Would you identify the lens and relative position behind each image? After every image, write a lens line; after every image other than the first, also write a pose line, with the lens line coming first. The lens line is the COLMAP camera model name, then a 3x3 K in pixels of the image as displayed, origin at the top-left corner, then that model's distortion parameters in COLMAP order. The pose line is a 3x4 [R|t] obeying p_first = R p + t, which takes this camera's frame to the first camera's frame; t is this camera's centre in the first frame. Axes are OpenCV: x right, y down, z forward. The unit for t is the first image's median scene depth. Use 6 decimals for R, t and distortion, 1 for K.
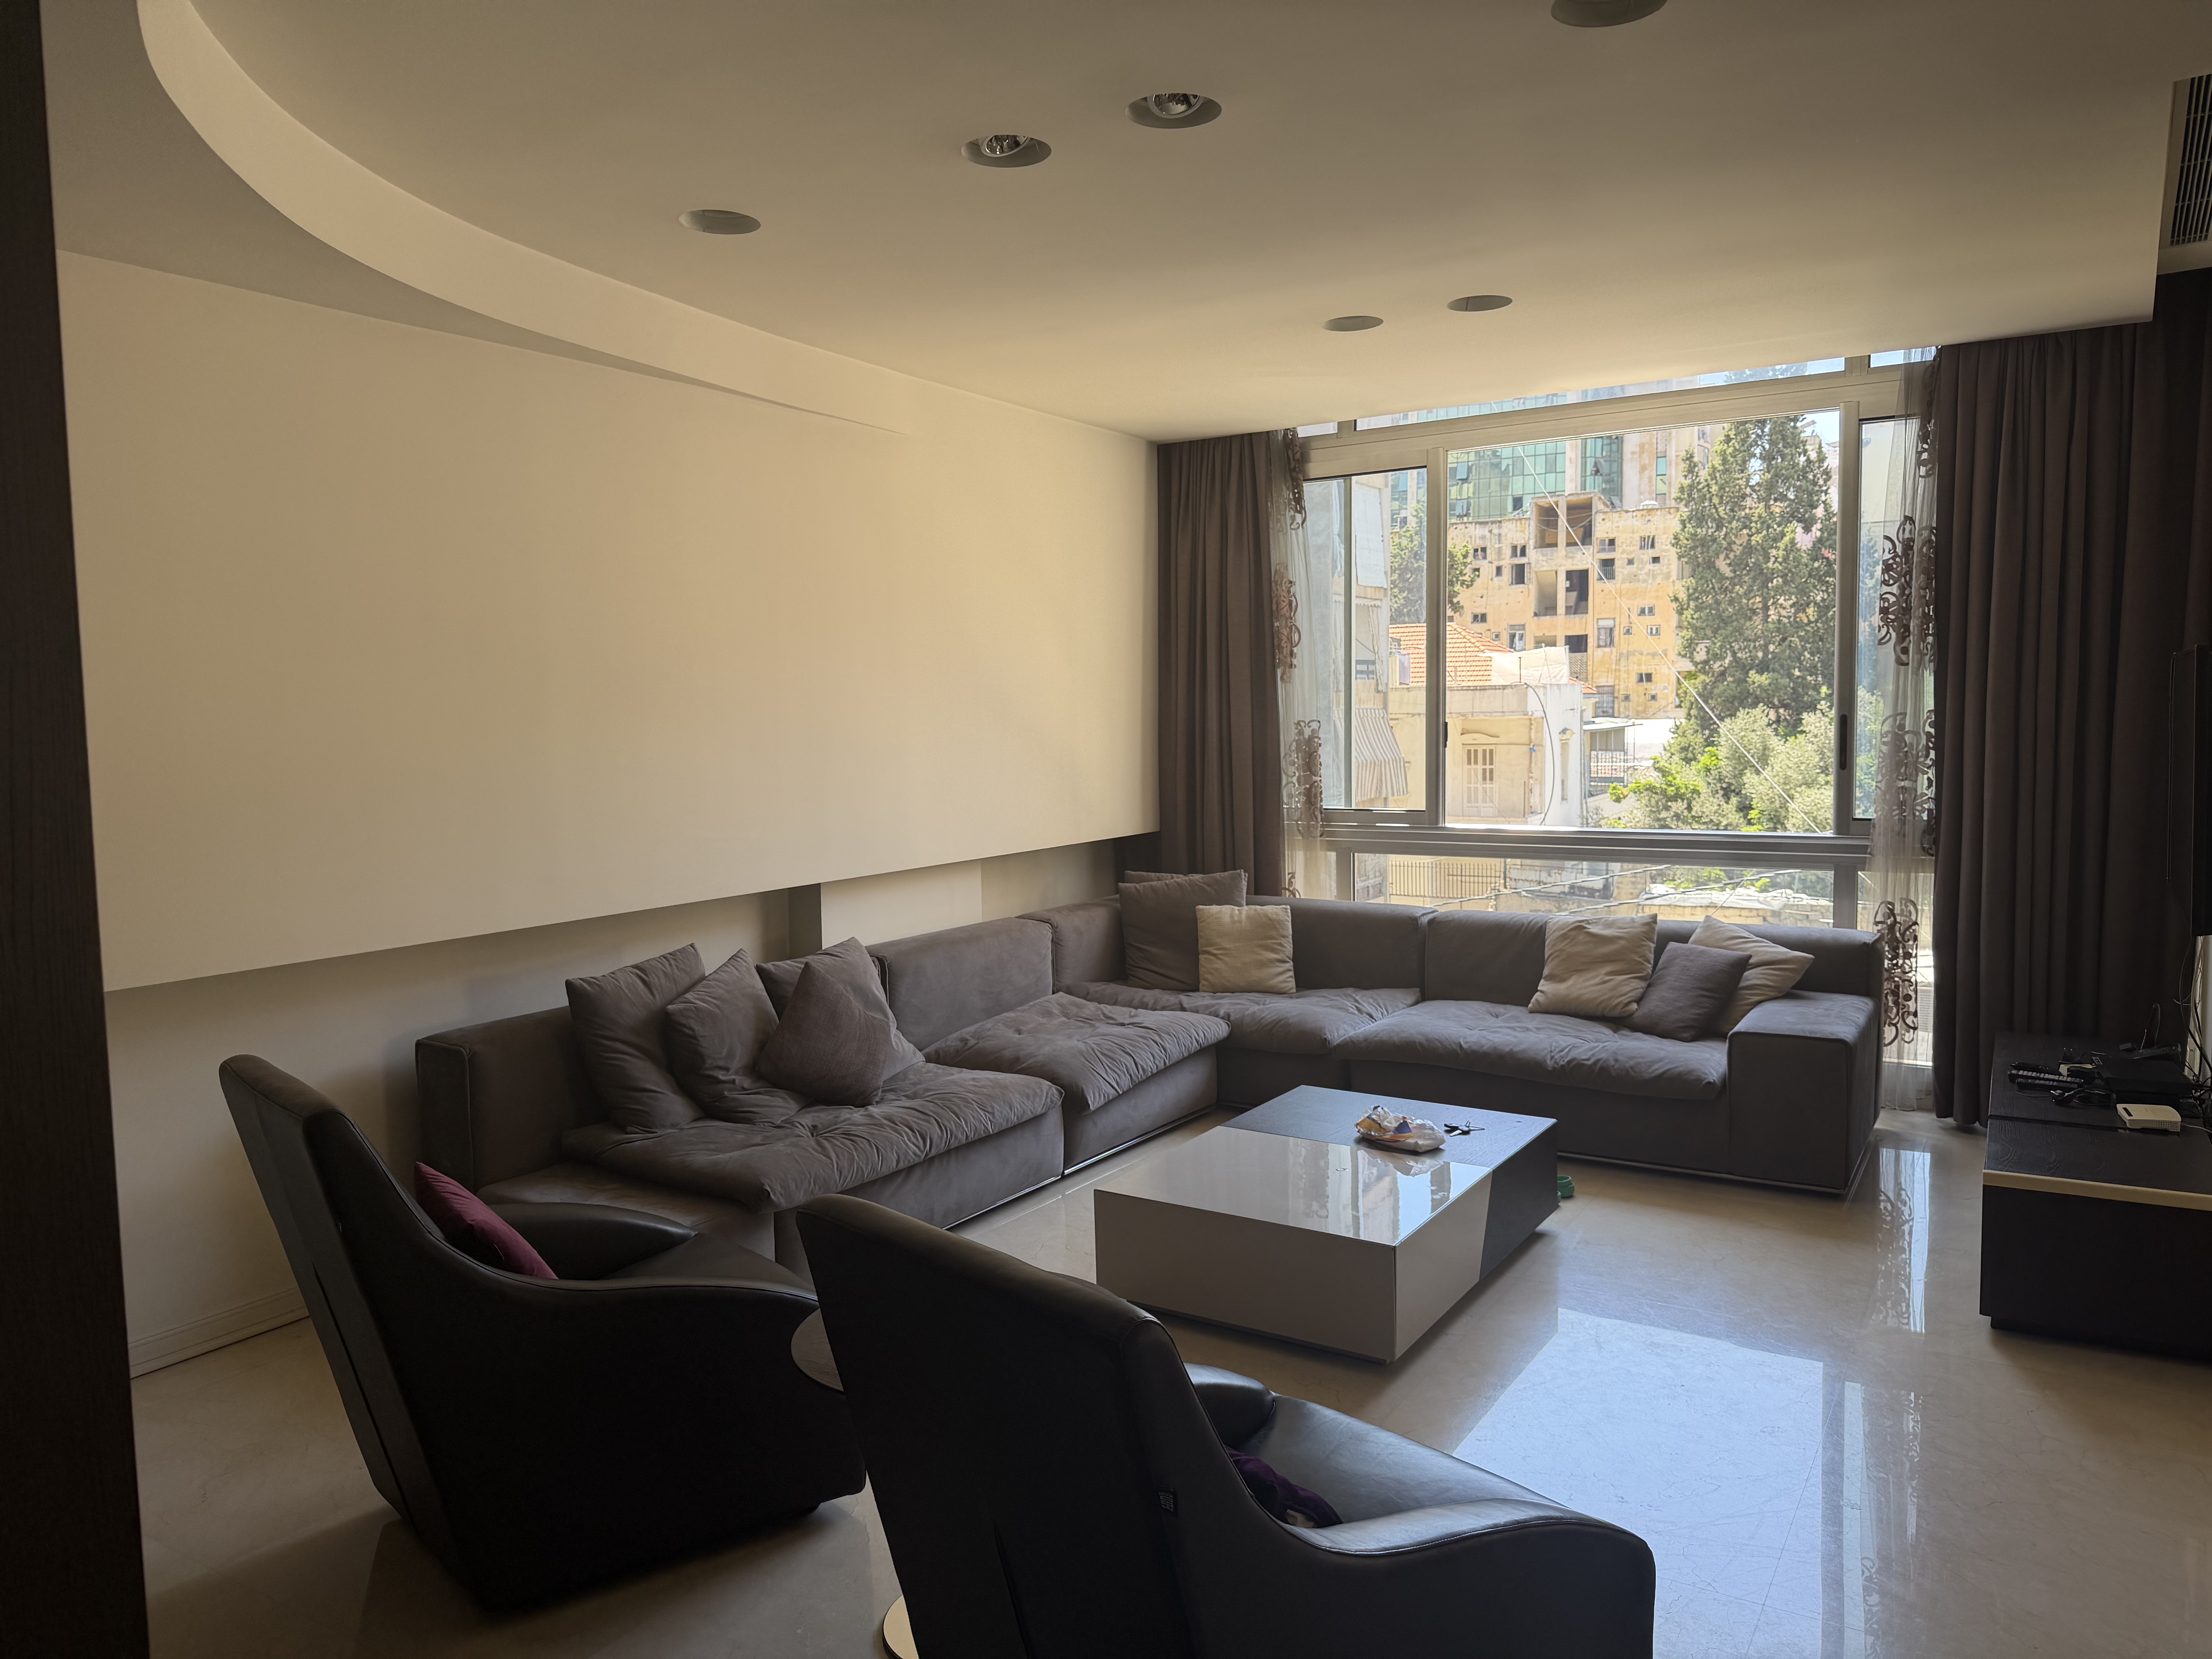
lens RADIAL K [[1566.9, 0, 1080.3], [0, 1566.9, 837.4], [0, 0, 1]] dist [0.003771, 0.000884]
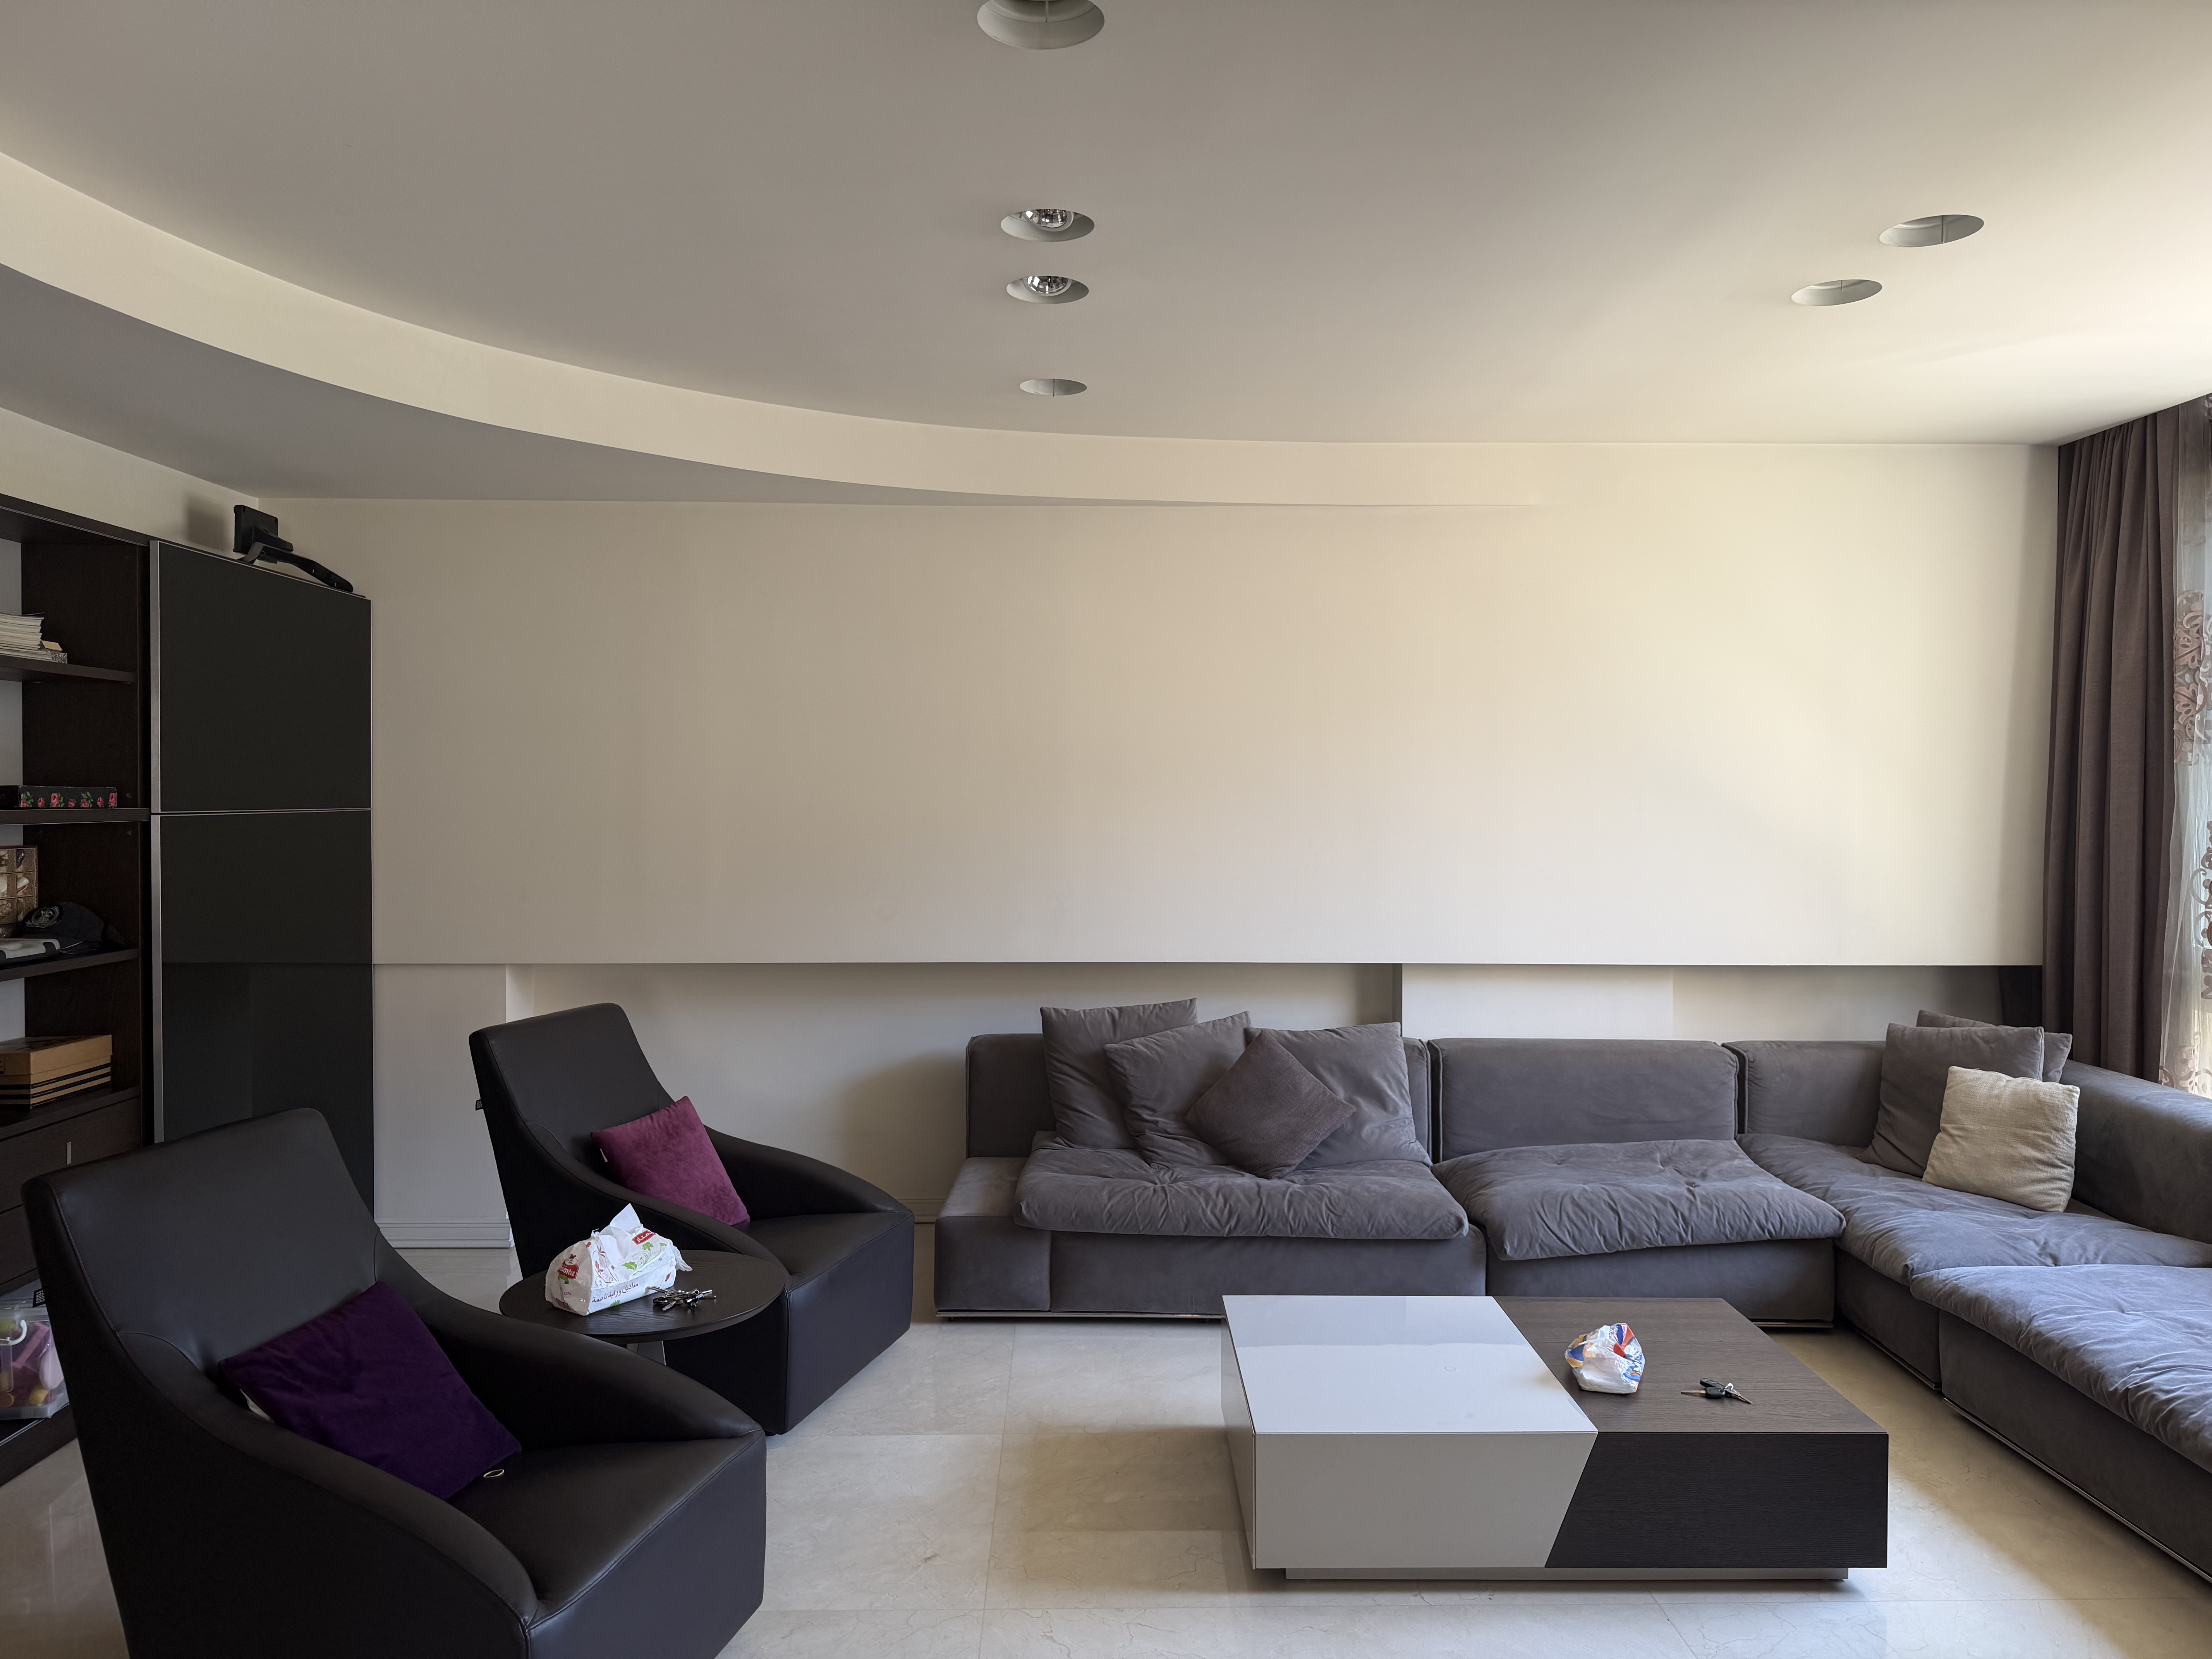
lens RADIAL K [[1512.9, 0, 1060.3], [0, 1512.9, 831.0], [0, 0, 1]] dist [0.068218, 0.000276]
pose [[0.563892, 0.050896, -0.824279, 0.509621], [-0.084003, 0.996457, 0.004060, -0.040968], [0.821565, 0.066952, 0.566170, 0.260907]]
